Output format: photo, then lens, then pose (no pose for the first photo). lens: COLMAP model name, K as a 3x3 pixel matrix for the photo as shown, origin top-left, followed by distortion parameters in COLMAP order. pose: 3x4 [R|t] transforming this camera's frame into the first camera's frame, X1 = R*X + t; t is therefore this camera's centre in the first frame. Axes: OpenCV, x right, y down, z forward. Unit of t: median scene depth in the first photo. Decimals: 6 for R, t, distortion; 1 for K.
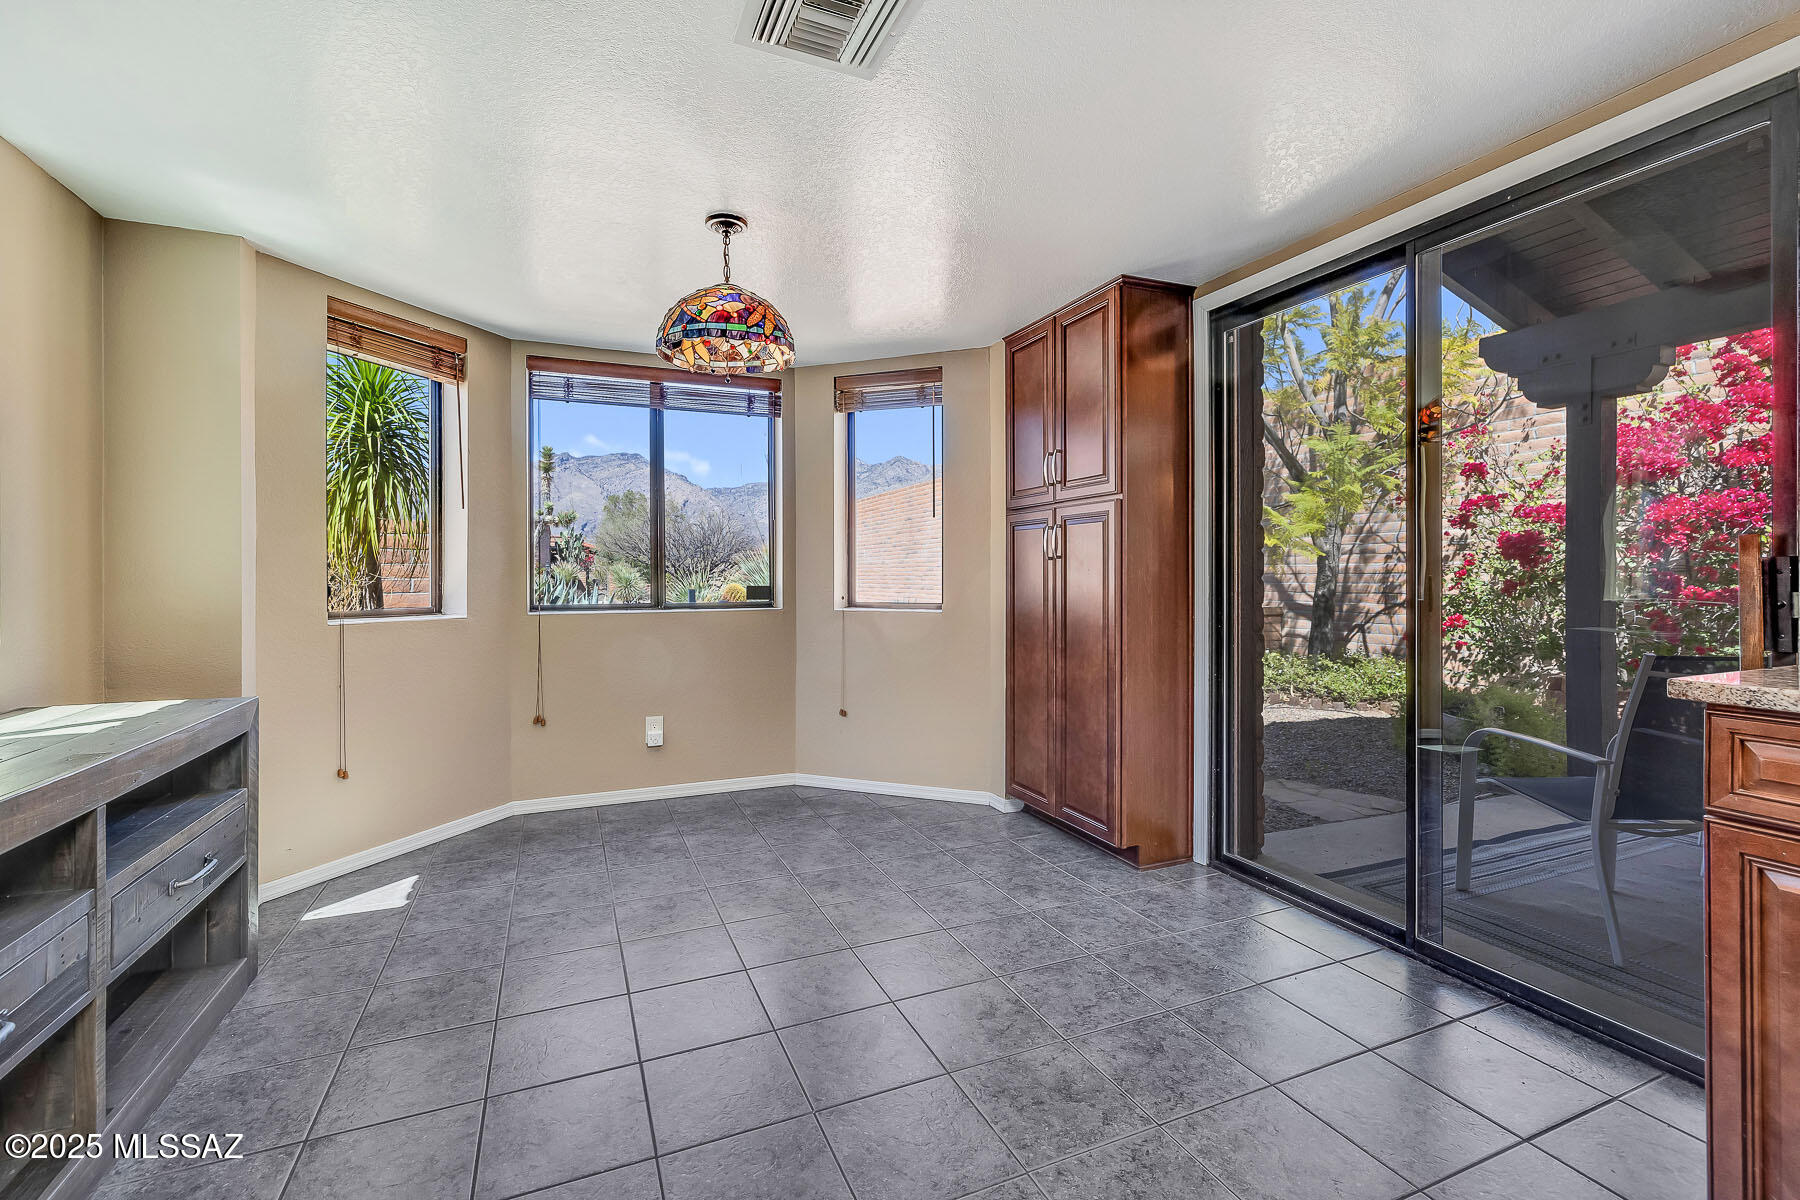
lens RADIAL K [[792.8, 0, 895.4], [0, 792.8, 575.6], [0, 0, 1]] dist [-0.000668, -0.000131]
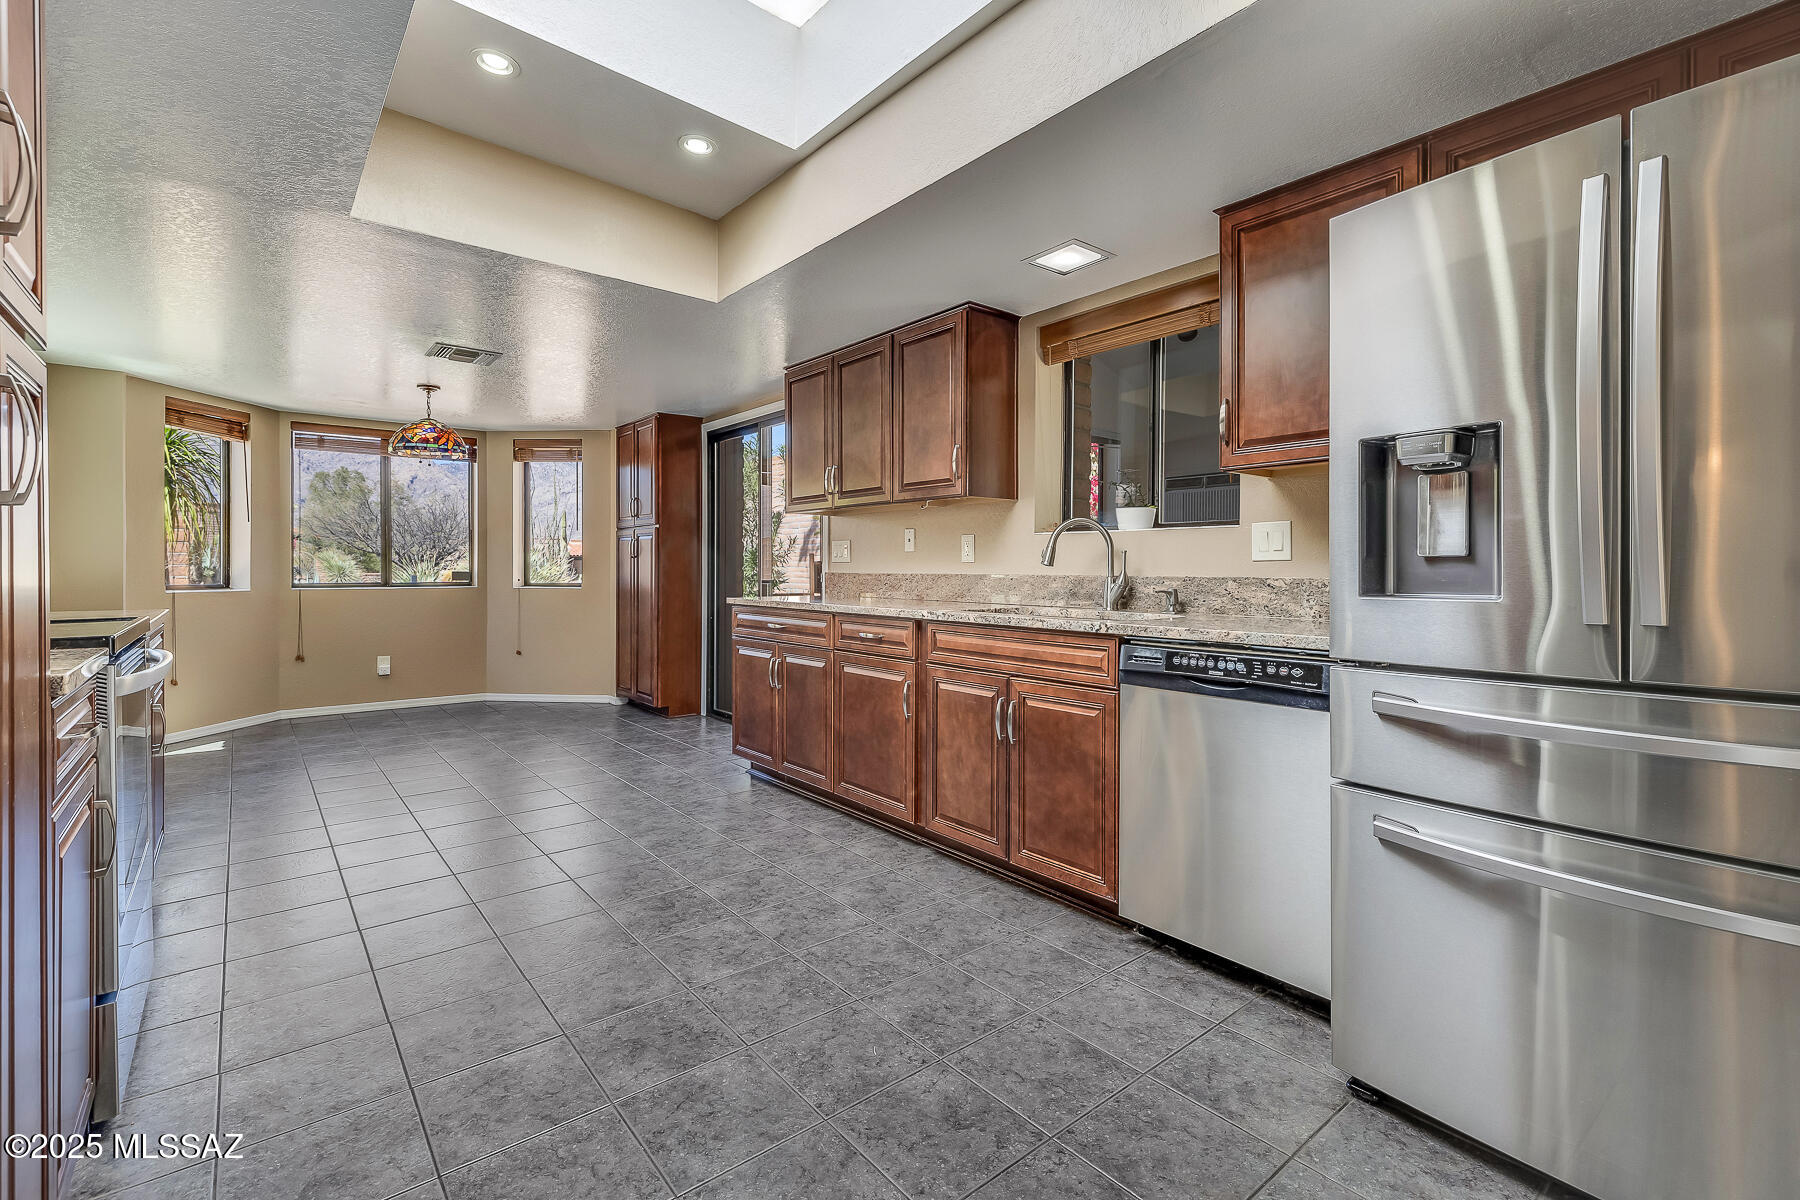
lens RADIAL K [[813.3, 0, 895.7], [0, 813.3, 571.9], [0, 0, 1]] dist [-0.001424, -0.000417]
pose [[0.962142, 0.005073, 0.272501, 0.250814], [-0.006887, 0.999960, 0.005701, -0.002419], [-0.272461, -0.007362, 0.962139, -0.891368]]
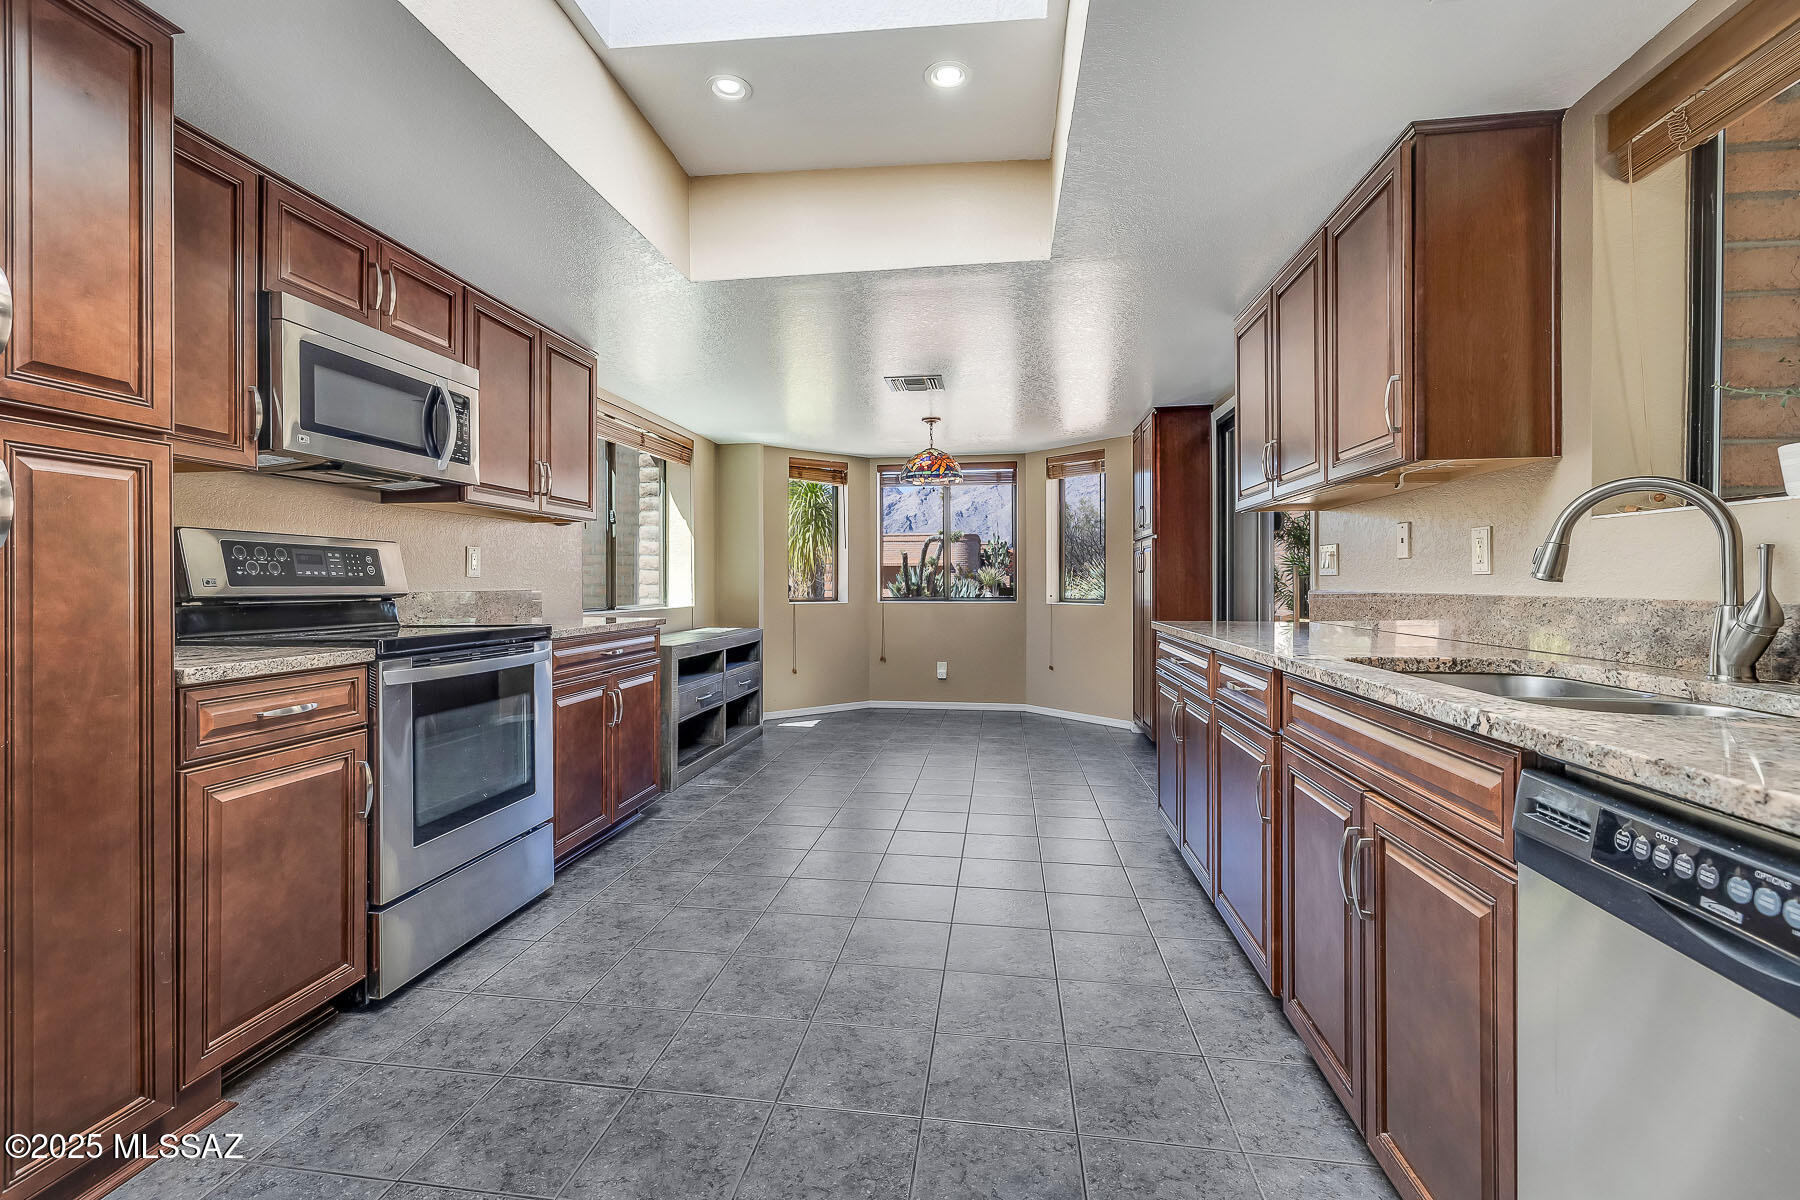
lens RADIAL K [[797.6, 0, 866.4], [0, 797.6, 582.4], [0, 0, 1]] dist [-0.000550, 0.000018]
pose [[0.841795, 0.001814, -0.539794, 0.571787], [-0.000098, 0.999995, 0.003207, -0.005226], [0.539797, -0.002647, 0.841791, -0.651449]]
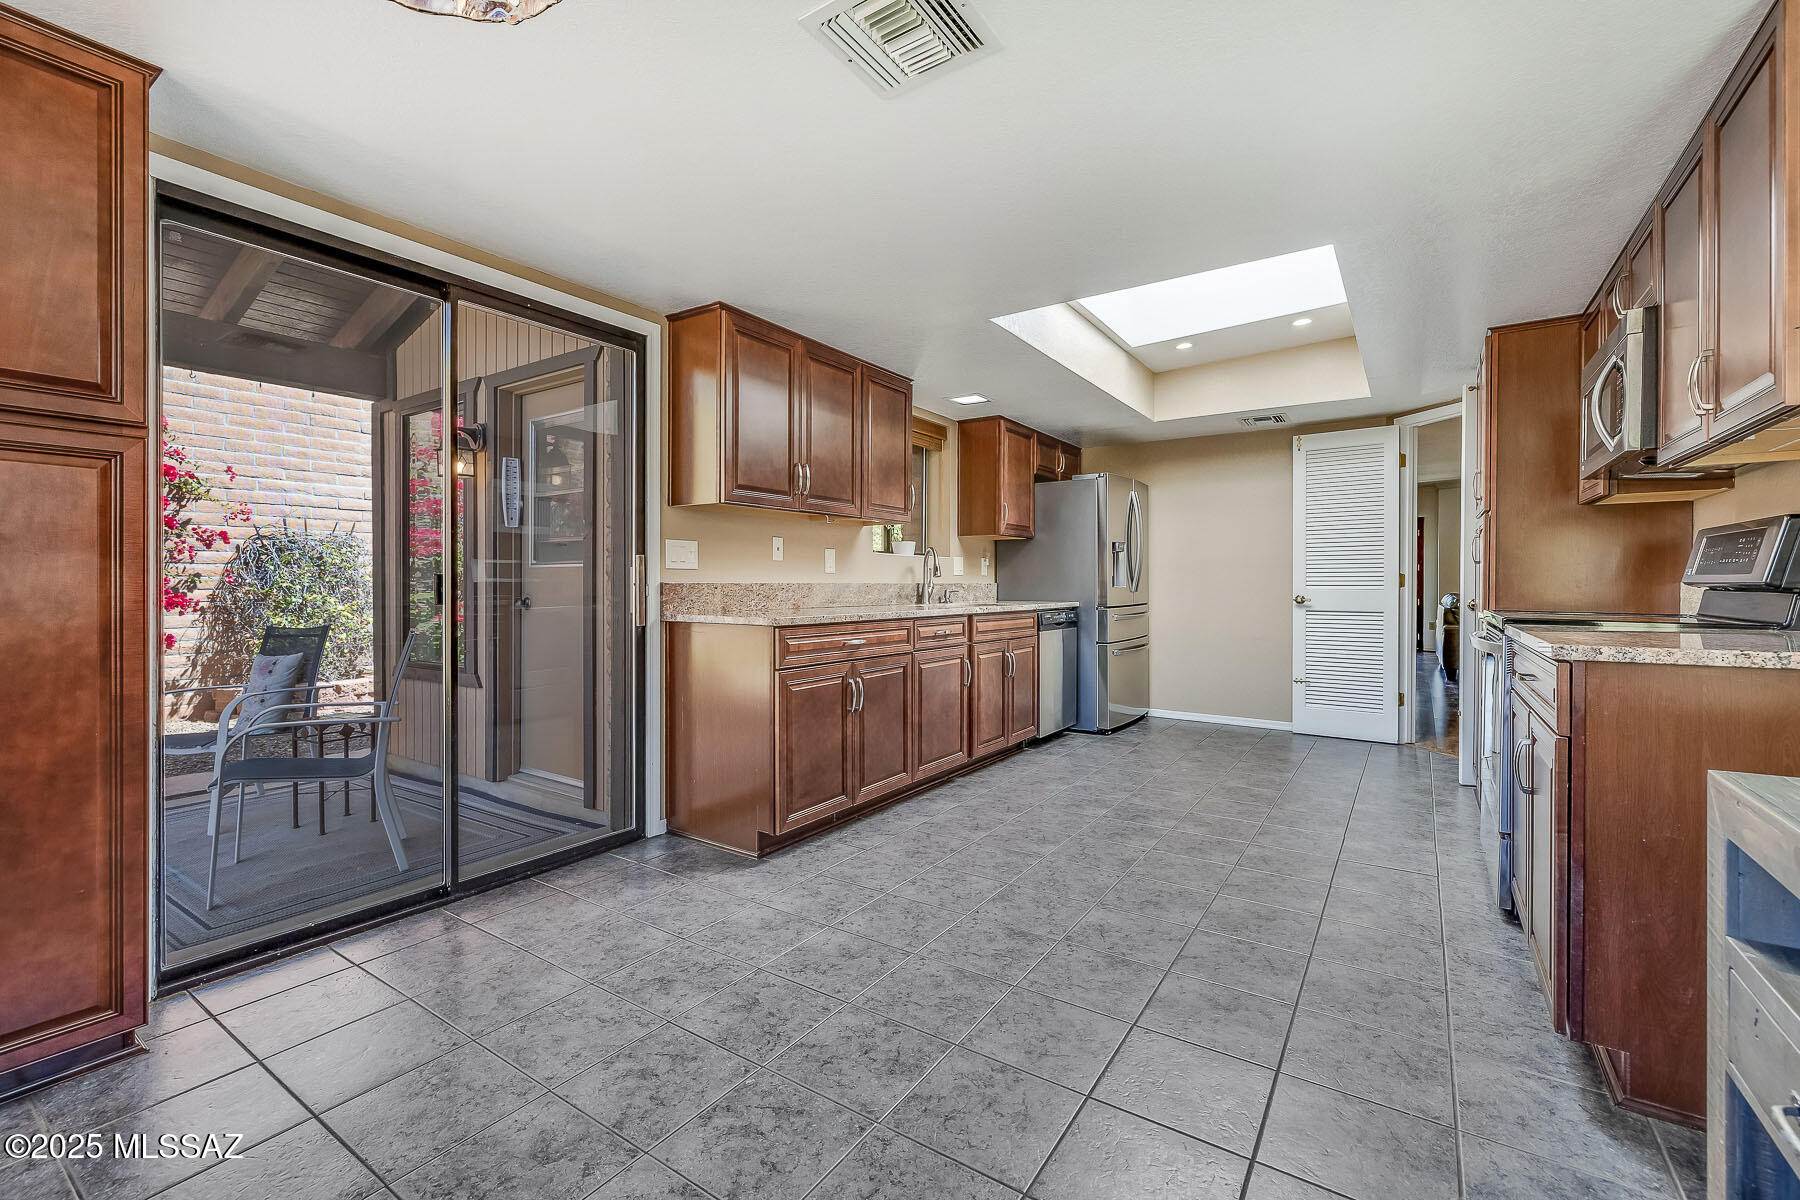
lens RADIAL K [[756.7, 0, 896.1], [0, 756.7, 587.8], [0, 0, 1]] dist [0.001346, 0.000233]
pose [[-0.540139, -0.001511, 0.841575, -0.401446], [-0.003268, 0.999995, -0.000302, 0.013345], [-0.841570, -0.002913, -0.540141, 0.672763]]
